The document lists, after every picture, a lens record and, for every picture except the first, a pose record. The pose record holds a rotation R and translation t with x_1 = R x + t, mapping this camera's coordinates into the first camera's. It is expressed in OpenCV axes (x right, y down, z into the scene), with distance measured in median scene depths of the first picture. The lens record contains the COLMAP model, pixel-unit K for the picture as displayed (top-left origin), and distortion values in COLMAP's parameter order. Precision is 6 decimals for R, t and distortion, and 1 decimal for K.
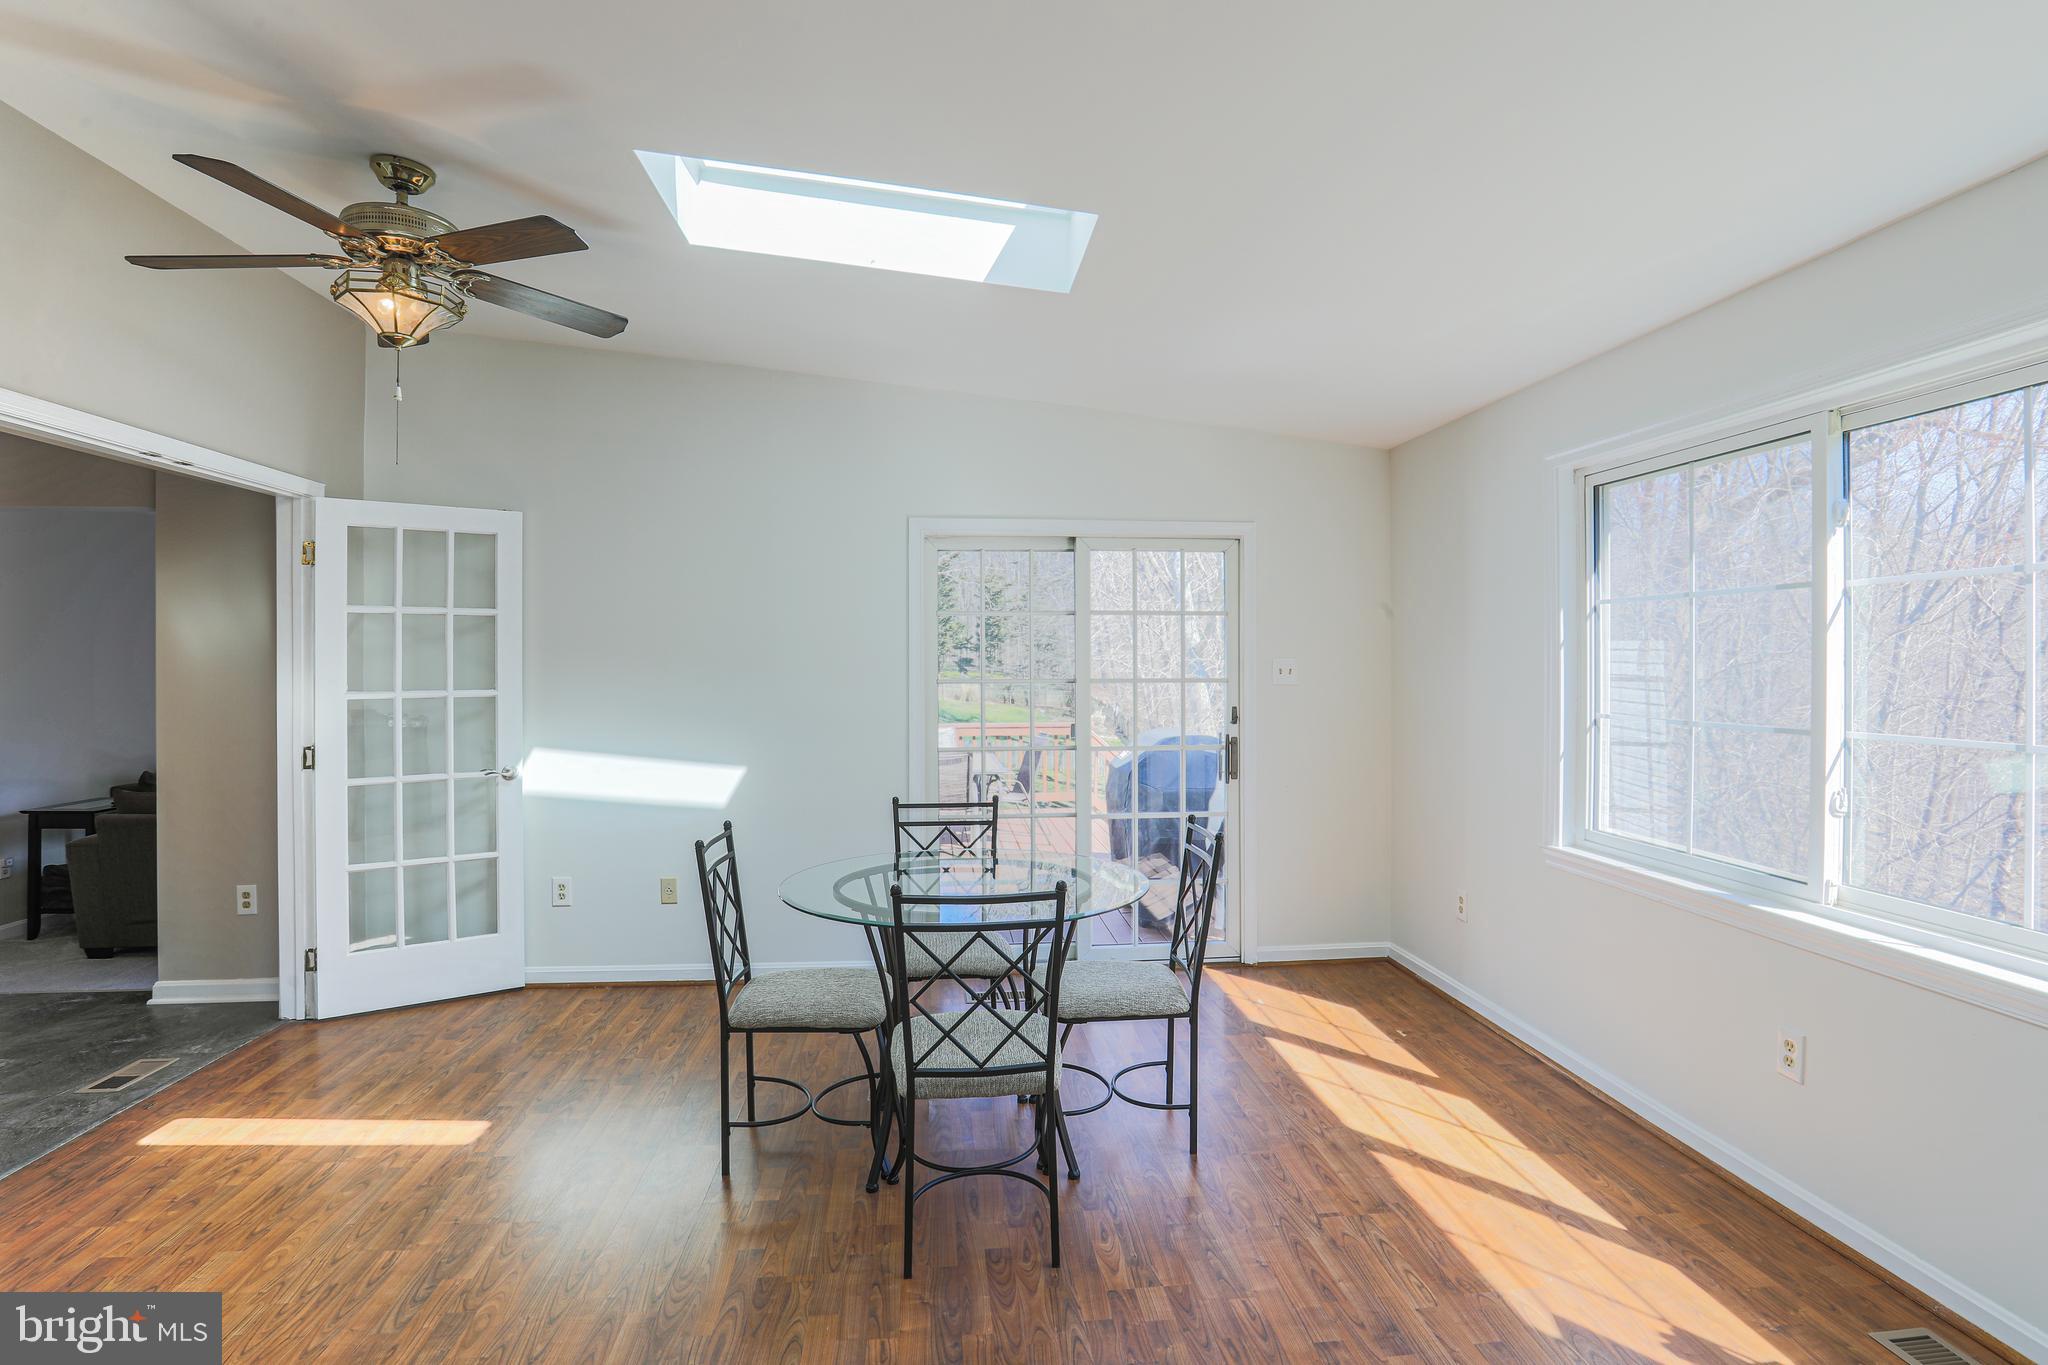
lens RADIAL K [[1031.1, 0, 1030.1], [0, 1031.1, 669.1], [0, 0, 1]] dist [-0.066642, 0.025827]
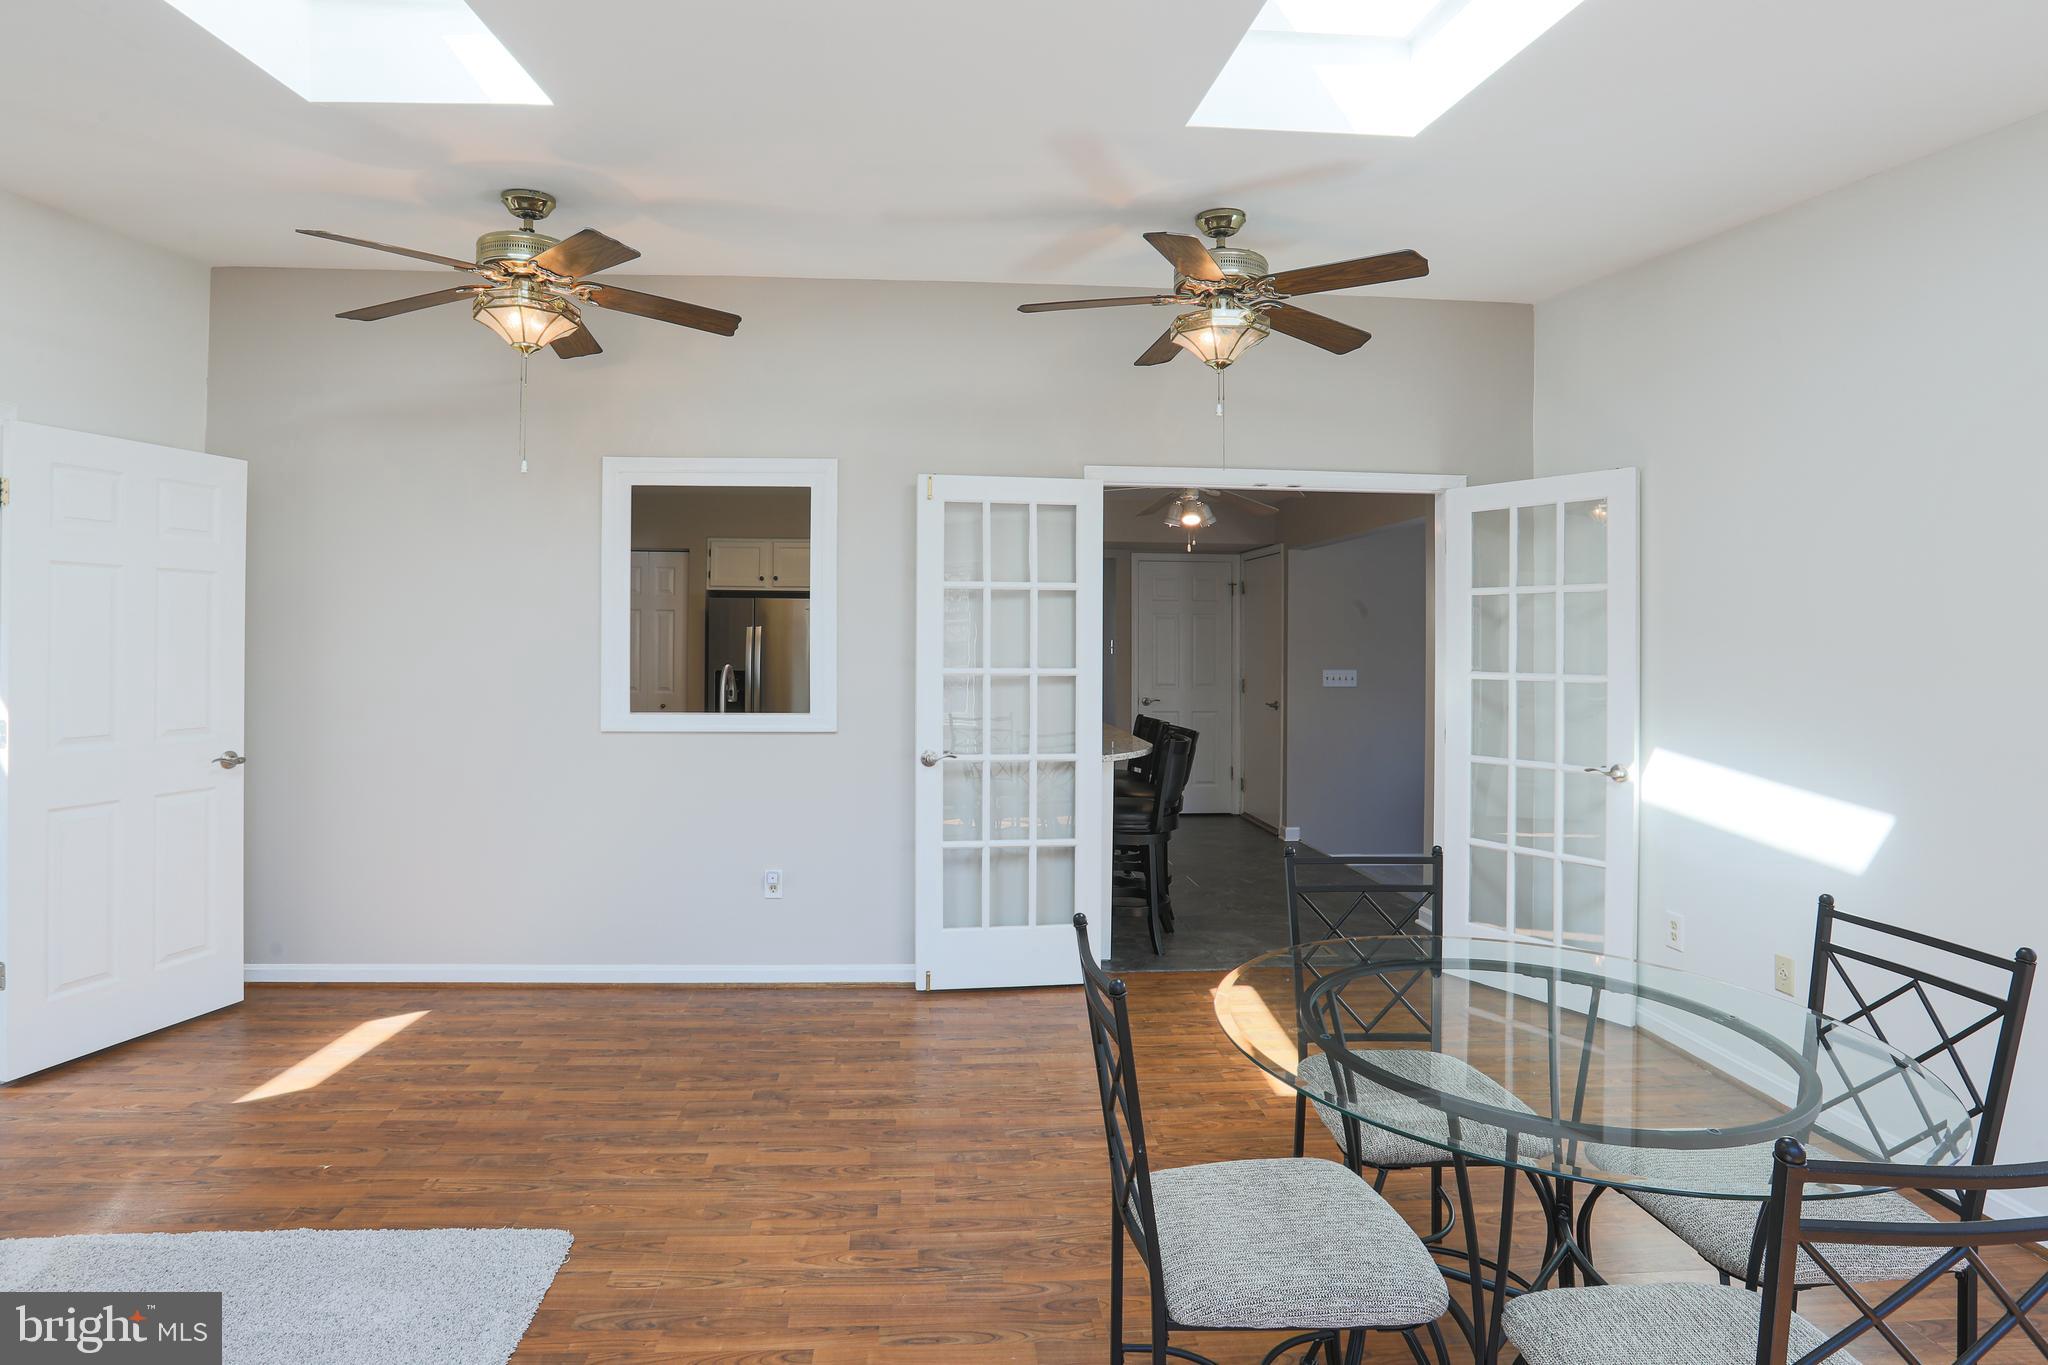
lens RADIAL K [[1065.0, 0, 1023.6], [0, 1065.0, 640.4], [0, 0, 1]] dist [-0.070229, -0.000348]
pose [[-0.056108, 0.005159, -0.998411, 0.406451], [-0.016903, 0.999838, 0.006117, -0.007082], [0.998282, 0.017219, -0.056012, 0.567795]]
